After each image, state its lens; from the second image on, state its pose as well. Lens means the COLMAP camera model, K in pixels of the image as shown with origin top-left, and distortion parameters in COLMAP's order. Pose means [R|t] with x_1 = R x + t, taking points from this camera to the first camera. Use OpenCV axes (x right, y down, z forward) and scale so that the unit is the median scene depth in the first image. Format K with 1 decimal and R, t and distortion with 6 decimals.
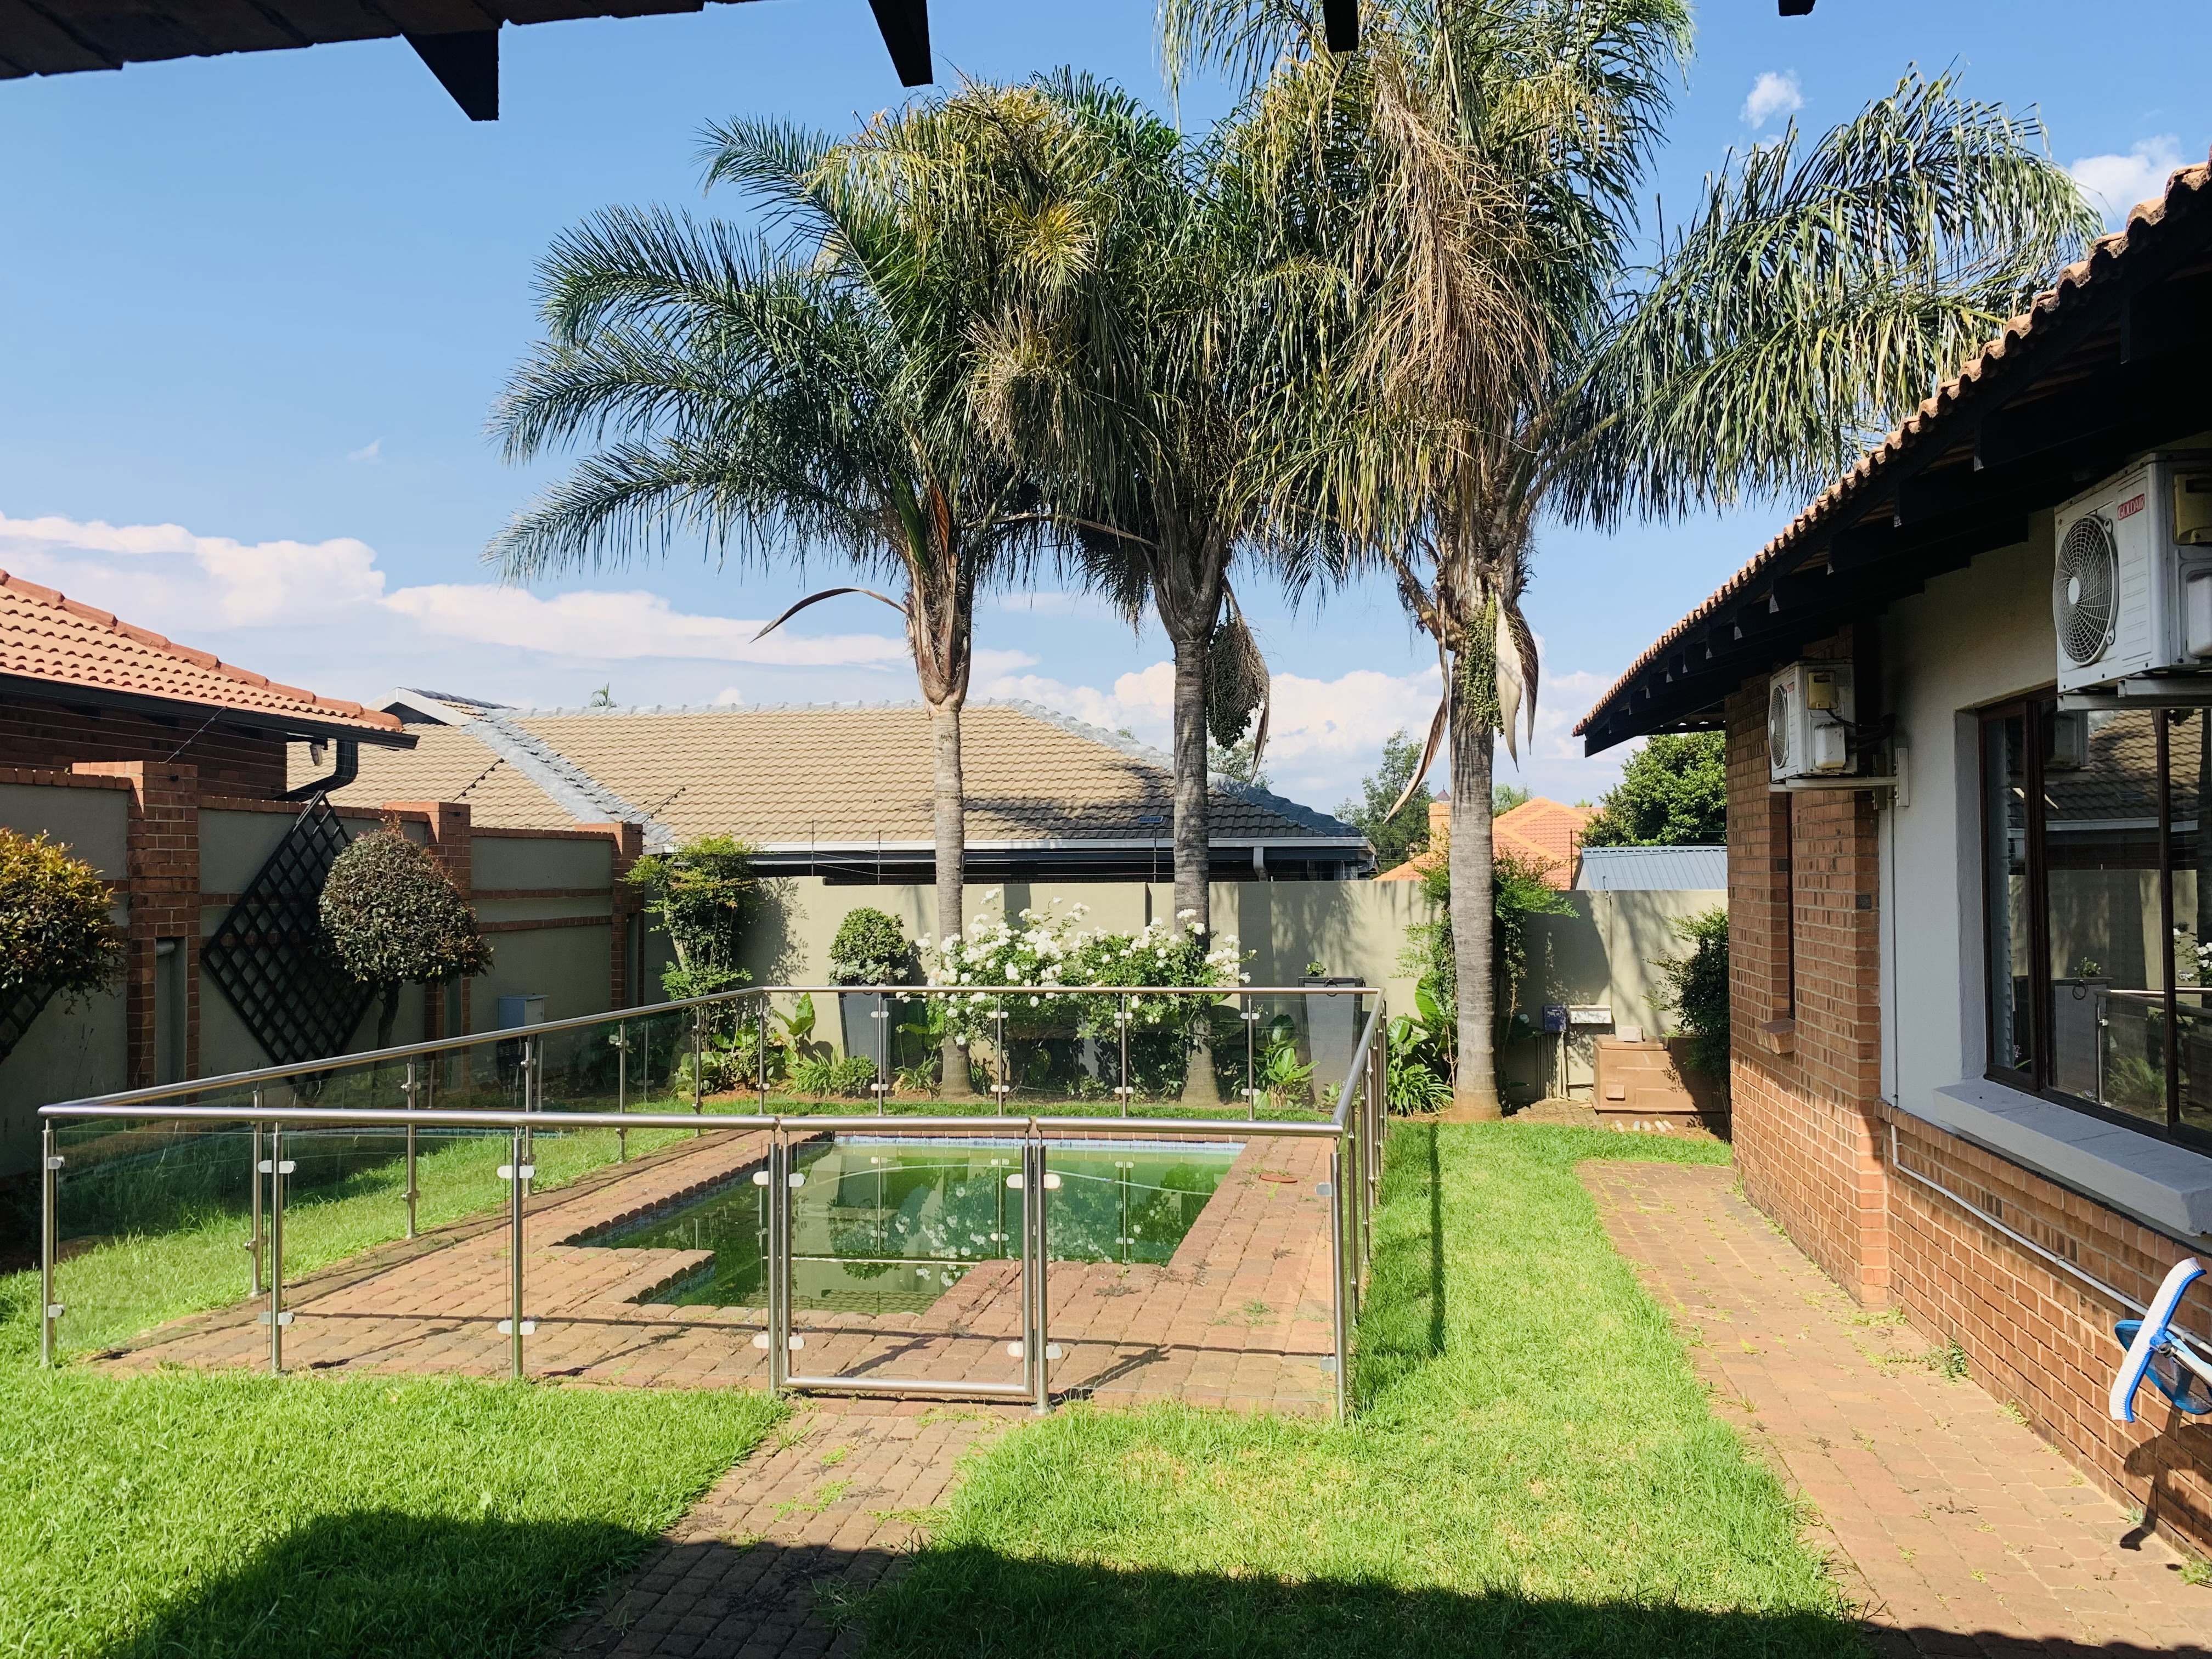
lens RADIAL K [[1691.7, 0, 1106.0], [0, 1691.7, 829.5], [0, 0, 1]] dist [0.079413, -0.115784]
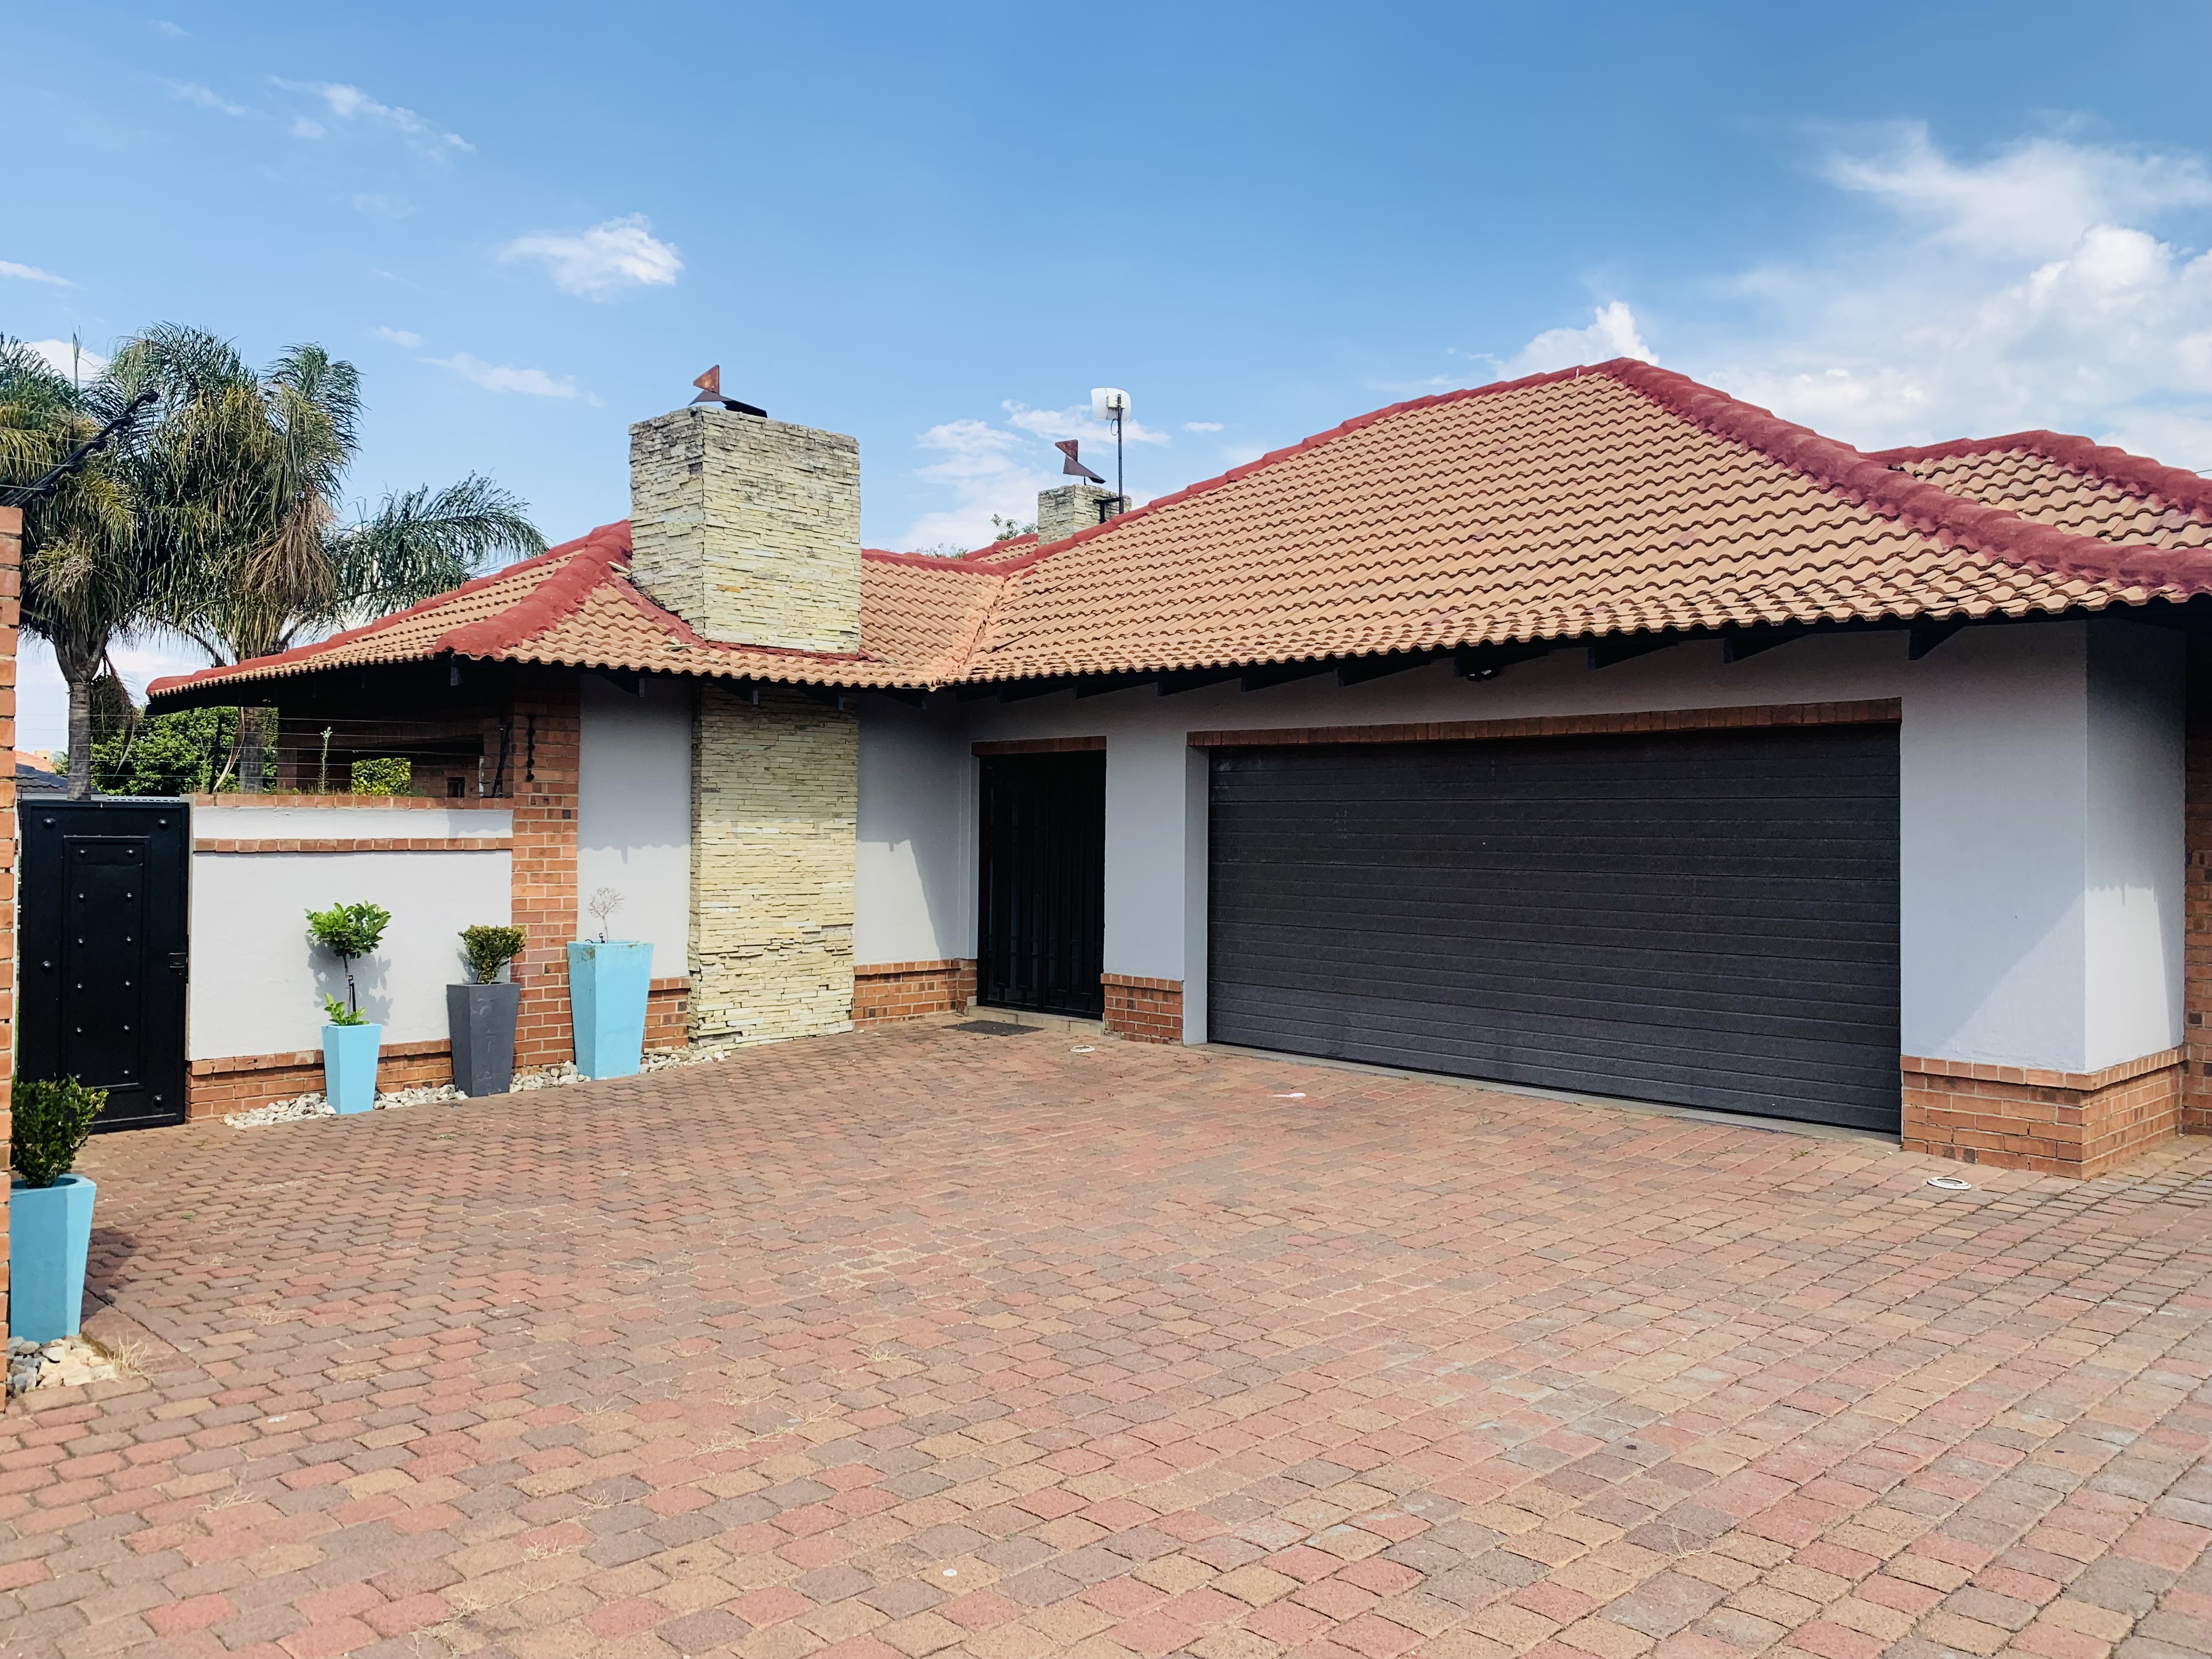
lens RADIAL K [[1693.2, 0, 1106.0], [0, 1693.2, 829.5], [0, 0, 1]] dist [0.004074, 0.001629]
pose [[0.585626, 0.011458, 0.810500, -0.743784], [-0.037520, 0.999212, 0.012985, -0.024468], [-0.809712, -0.038014, 0.585595, -0.870442]]
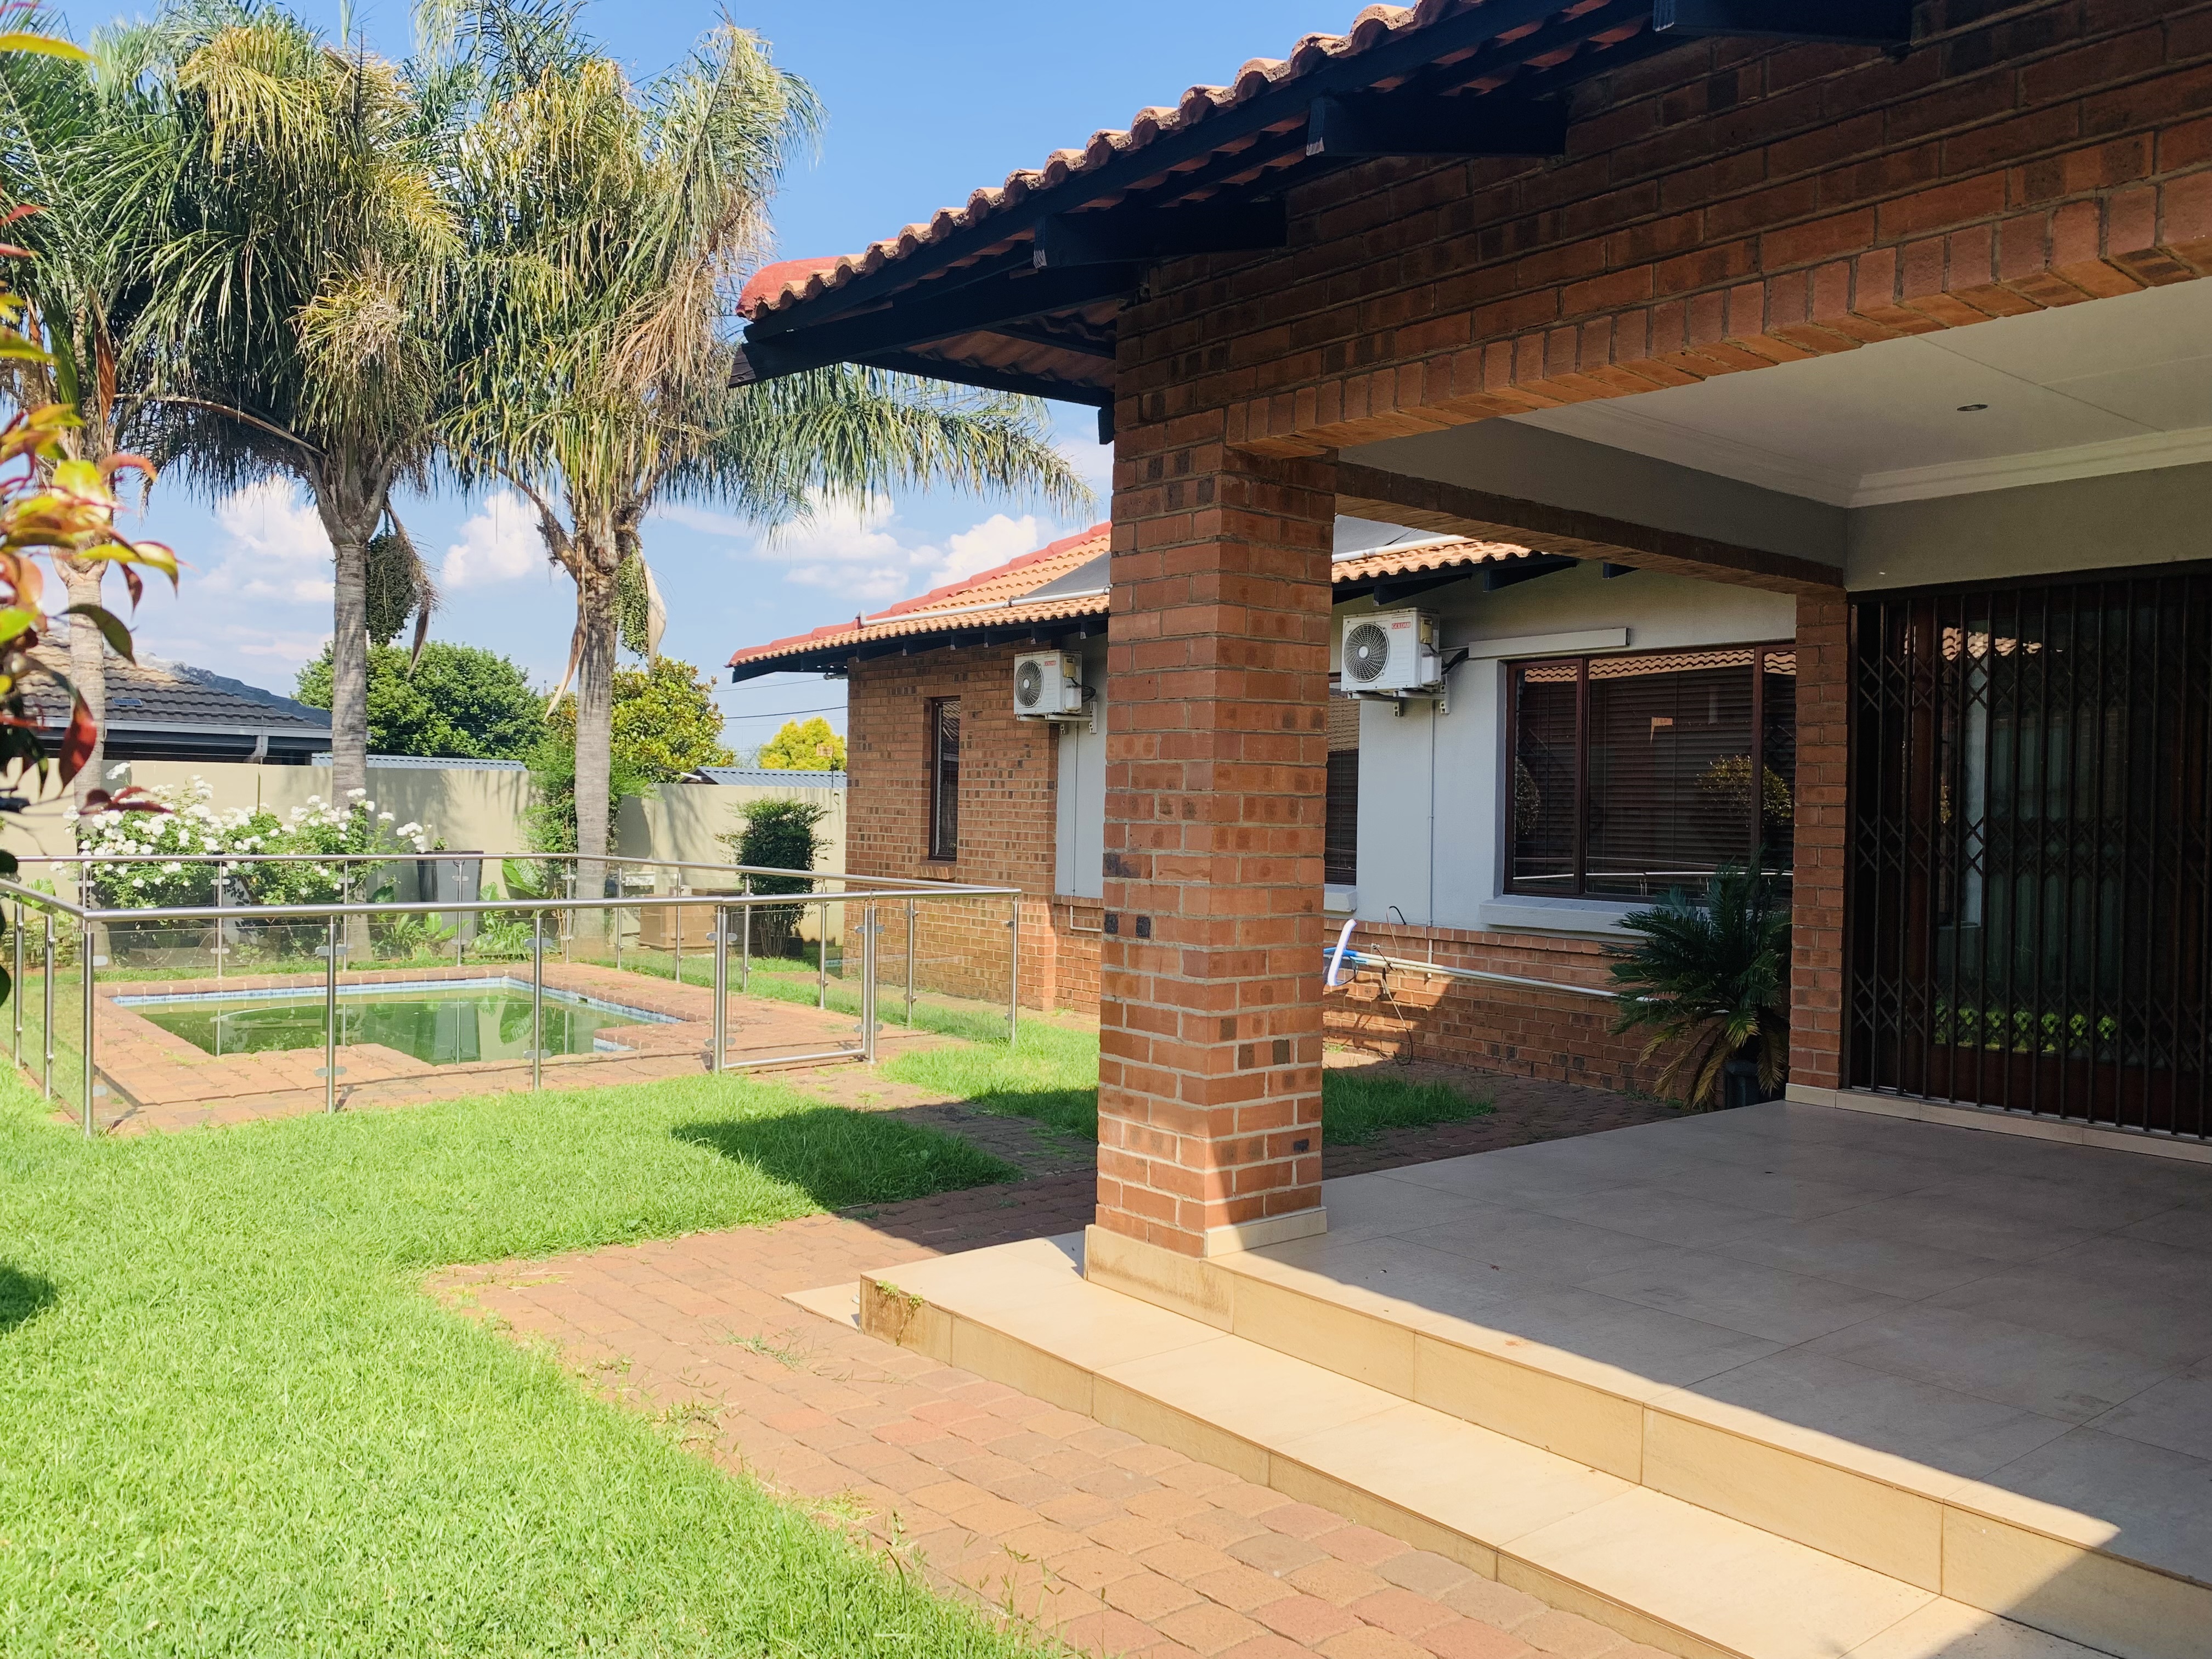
lens RADIAL K [[1691.7, 0, 1106.0], [0, 1691.7, 829.5], [0, 0, 1]] dist [0.079413, -0.115784]
pose [[0.652041, 0.011148, 0.758102, -0.477538], [-0.045958, 0.998634, 0.024843, 0.023367], [-0.756790, -0.051039, 0.651662, -0.107839]]
